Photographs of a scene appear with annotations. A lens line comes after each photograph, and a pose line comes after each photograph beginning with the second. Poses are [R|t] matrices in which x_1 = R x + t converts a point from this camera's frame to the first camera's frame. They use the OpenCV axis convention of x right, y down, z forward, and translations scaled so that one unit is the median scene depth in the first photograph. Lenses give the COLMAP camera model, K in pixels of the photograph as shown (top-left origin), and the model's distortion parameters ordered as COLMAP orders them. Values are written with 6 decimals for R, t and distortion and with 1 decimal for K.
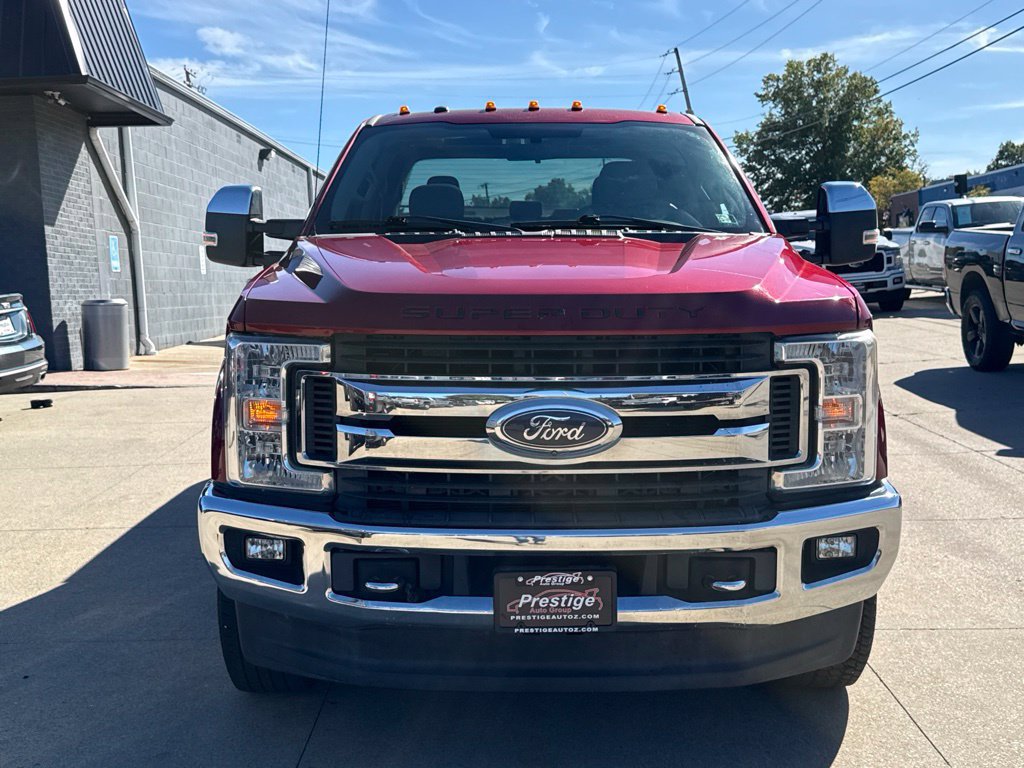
lens RADIAL K [[1251.7, 0, 507.2], [0, 1251.7, 399.3], [0, 0, 1]] dist [0.238191, -0.557560]
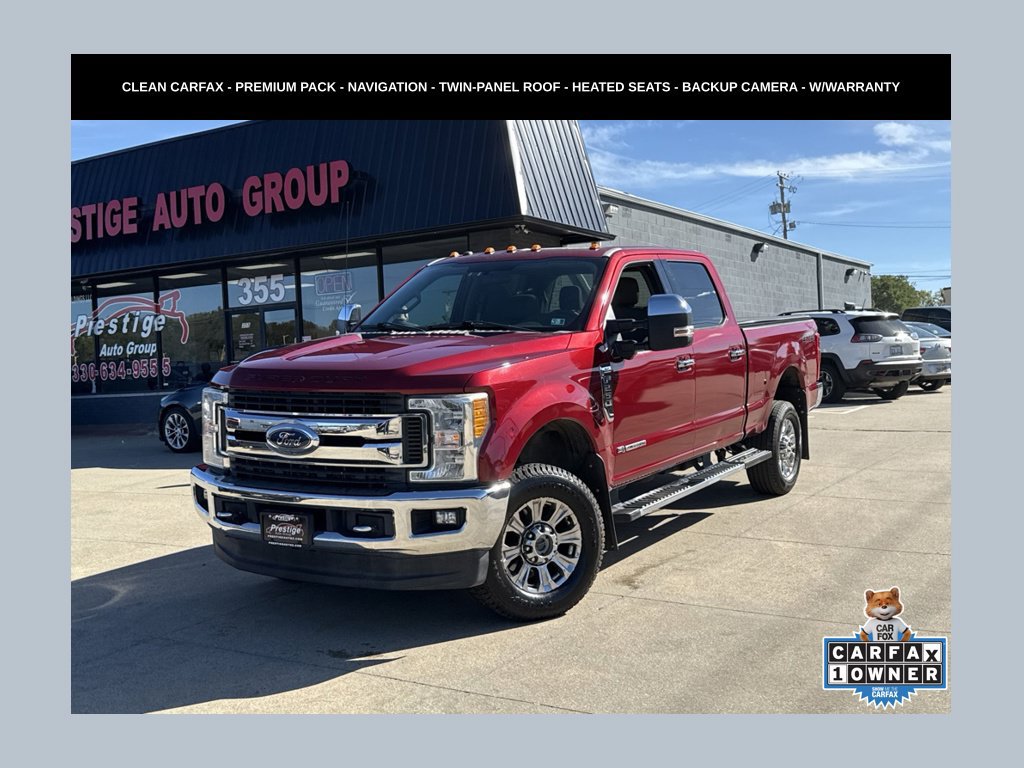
lens RADIAL K [[1127.2, 0, 514.9], [0, 1127.2, 380.4], [0, 0, 1]] dist [0.139954, -0.012241]
pose [[0.838884, 0.016230, -0.544068, 1.202460], [-0.049818, 0.997649, -0.047054, -0.002496], [0.542025, 0.066577, 0.837721, -0.264624]]
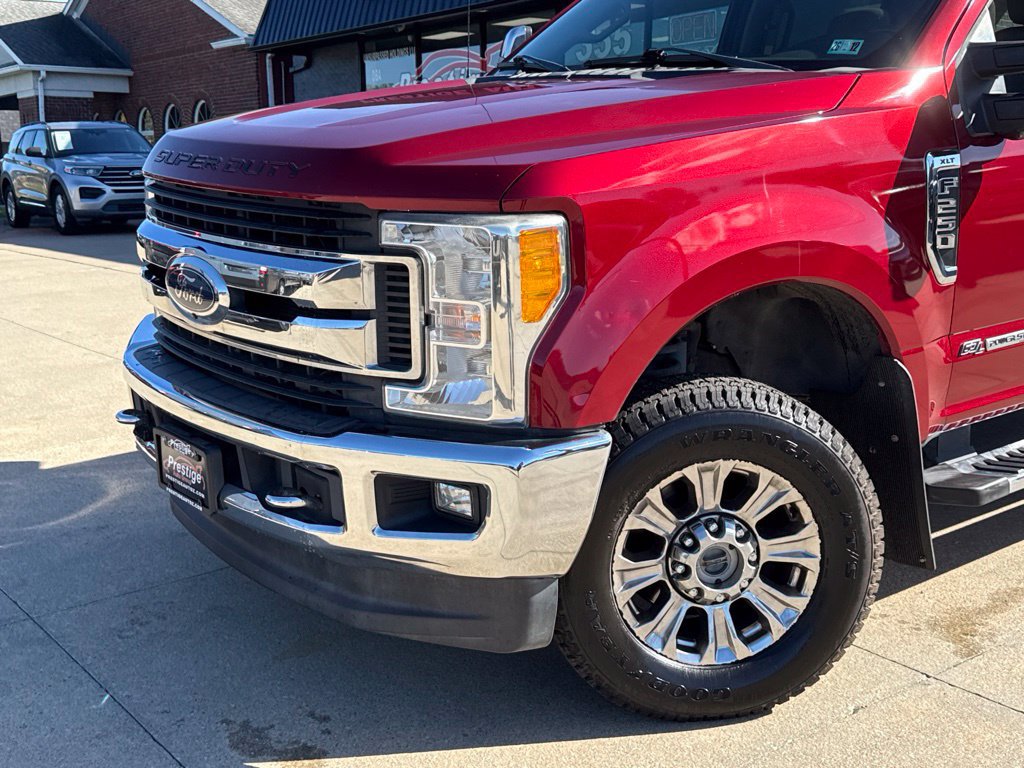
lens RADIAL K [[1251.7, 0, 507.2], [0, 1251.7, 399.3], [0, 0, 1]] dist [0.238191, -0.557560]
pose [[0.581099, 0.189333, -0.791503, 0.877558], [-0.097071, 0.981744, 0.163573, -0.069156], [0.808023, -0.018221, 0.588870, 0.597434]]
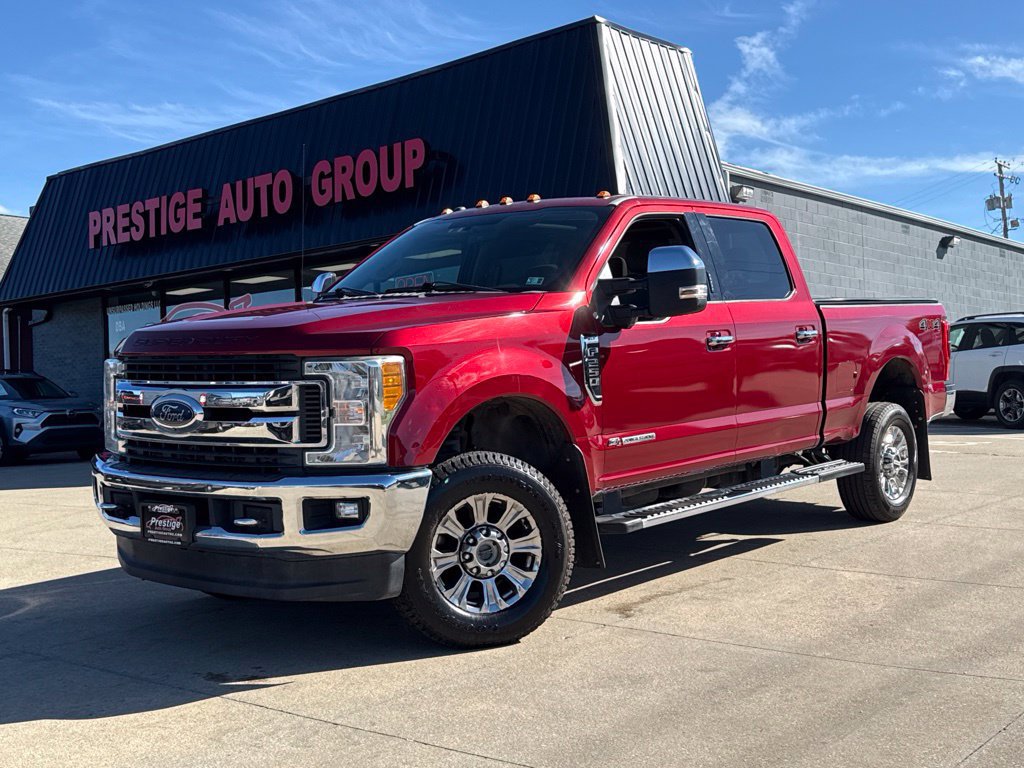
lens RADIAL K [[1294.3, 0, 512.0], [0, 1294.3, 384.0], [0, 0, 1]] dist [0.149315, -0.025856]
pose [[0.751002, 0.006519, -0.660268, 1.361016], [-0.066998, 0.995543, -0.066375, 0.062931], [0.656893, 0.094084, 0.748091, 0.041557]]
